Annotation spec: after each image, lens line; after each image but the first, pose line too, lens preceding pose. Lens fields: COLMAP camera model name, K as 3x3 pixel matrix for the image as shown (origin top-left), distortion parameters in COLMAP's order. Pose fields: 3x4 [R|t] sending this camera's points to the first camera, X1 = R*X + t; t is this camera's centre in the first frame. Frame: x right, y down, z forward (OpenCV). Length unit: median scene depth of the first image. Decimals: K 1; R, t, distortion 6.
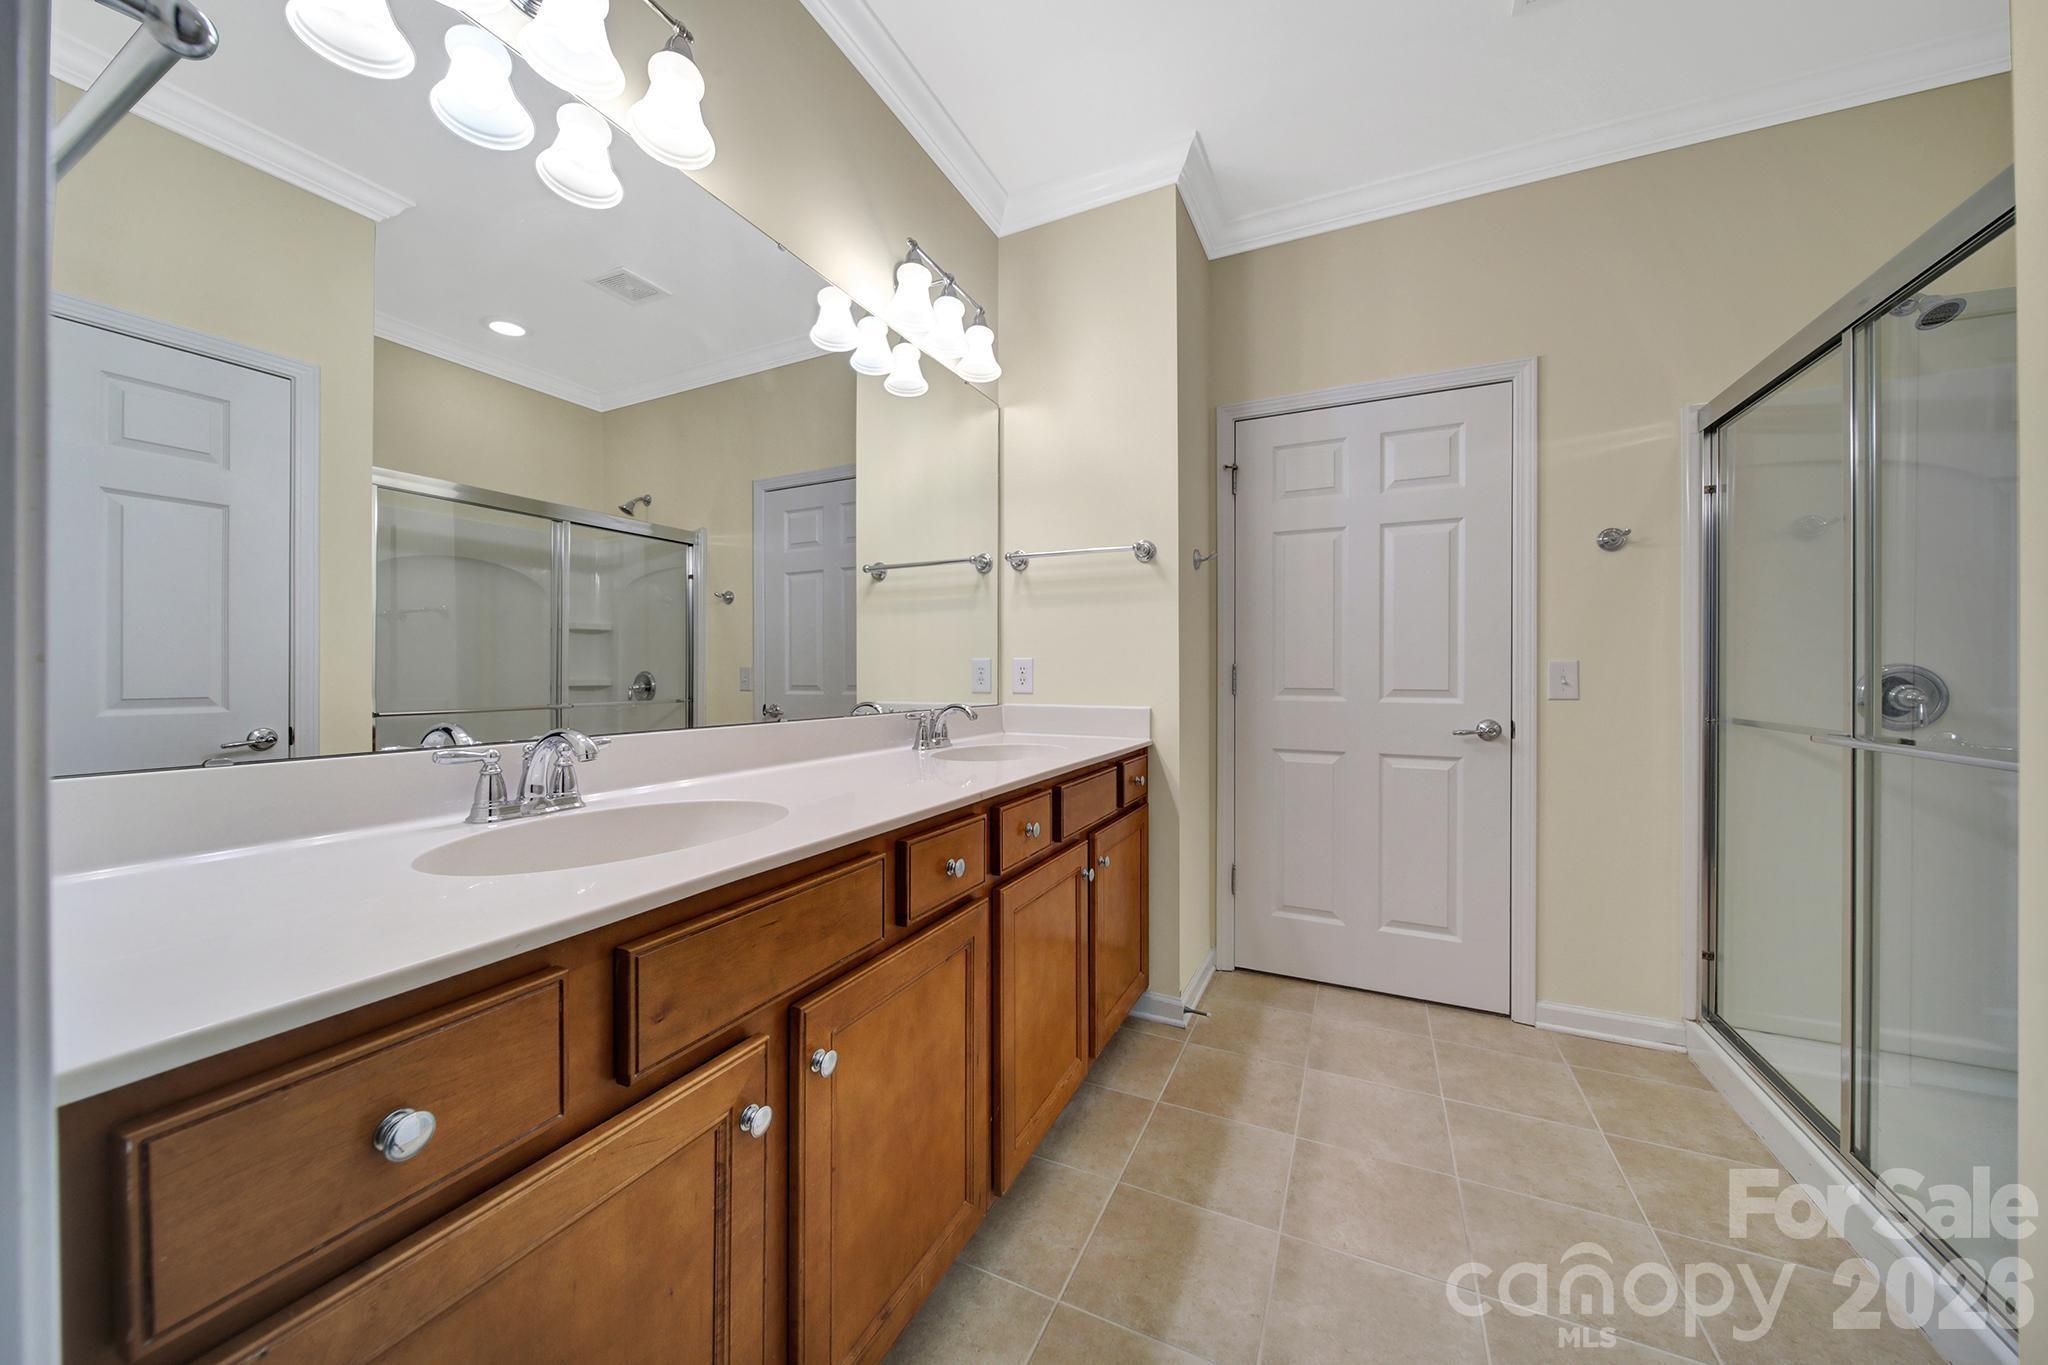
lens RADIAL K [[720.1, 0, 1014.5], [0, 720.1, 678.2], [0, 0, 1]] dist [-0.001586, -0.000009]
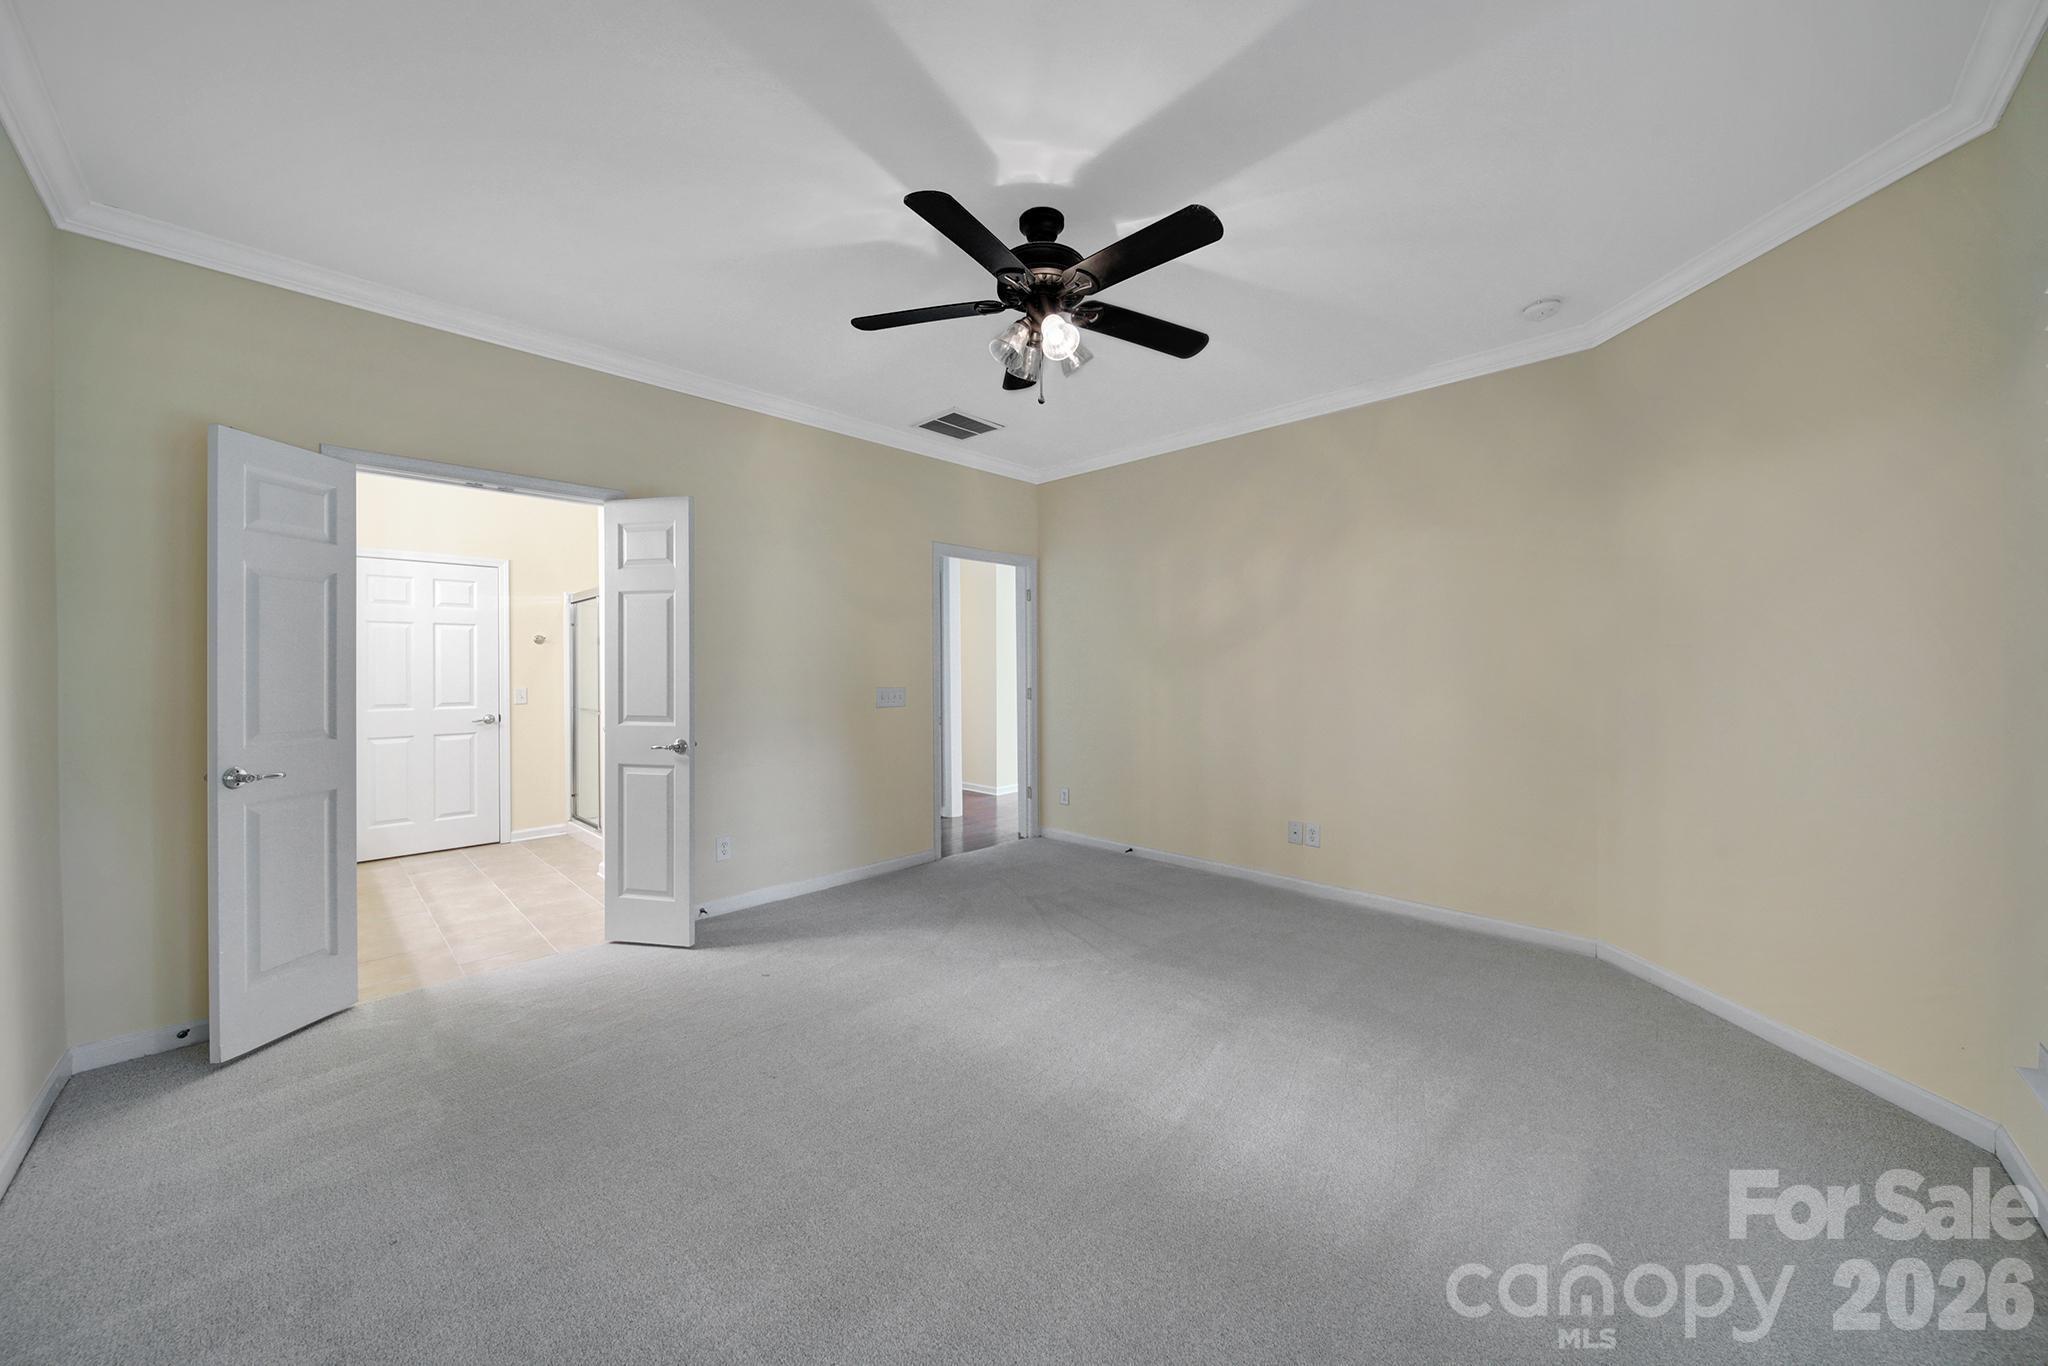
lens RADIAL K [[720.1, 0, 1025.9], [0, 720.1, 669.4], [0, 0, 1]] dist [-0.001586, -0.000009]
pose [[0.321778, -0.010931, 0.946752, -0.957709], [0.005248, 0.999939, 0.009762, -0.099416], [-0.946801, 0.001828, 0.321815, -1.354010]]
